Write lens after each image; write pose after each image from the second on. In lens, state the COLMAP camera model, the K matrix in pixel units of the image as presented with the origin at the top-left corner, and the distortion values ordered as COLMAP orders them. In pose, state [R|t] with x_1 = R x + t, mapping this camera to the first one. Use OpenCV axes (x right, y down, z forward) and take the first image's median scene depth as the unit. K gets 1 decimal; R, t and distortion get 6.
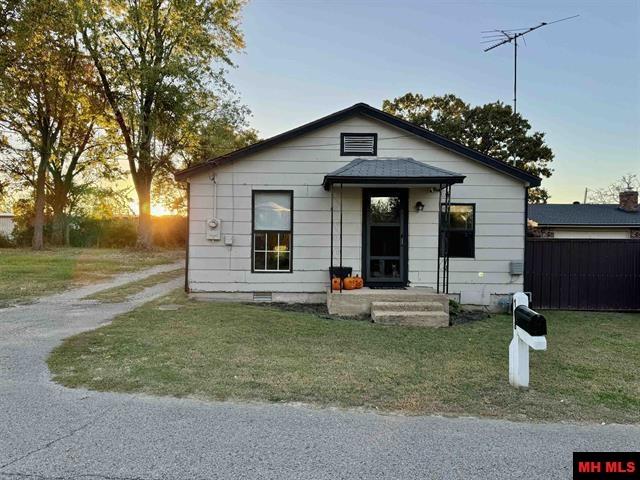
lens RADIAL K [[452.2, 0, 320.0], [0, 452.2, 240.0], [0, 0, 1]] dist [0.078327, -0.092896]
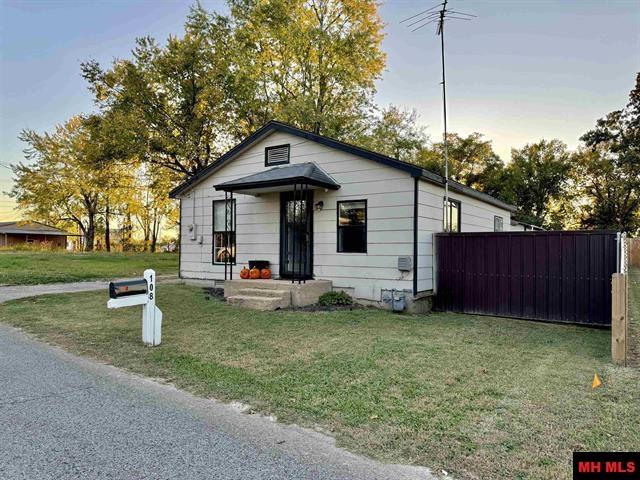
lens RADIAL K [[452.2, 0, 320.0], [0, 452.2, 240.0], [0, 0, 1]] dist [0.078327, -0.092896]
pose [[0.814597, -0.017113, -0.579775, 0.843807], [0.002732, 0.999667, -0.025668, 0.036039], [0.580021, 0.019326, 0.814372, 0.122759]]
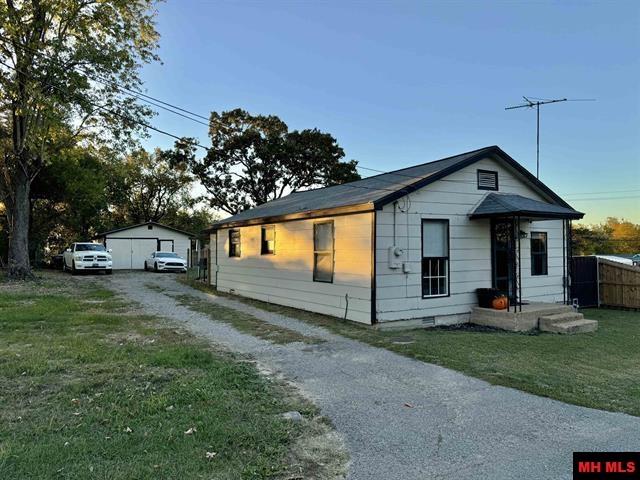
lens RADIAL K [[452.2, 0, 320.0], [0, 452.2, 240.0], [0, 0, 1]] dist [0.078327, -0.092896]
pose [[0.855869, -0.005511, 0.517164, -0.875334], [0.017106, 0.999698, -0.017656, -0.046621], [-0.516910, 0.023958, 0.855704, 0.234729]]
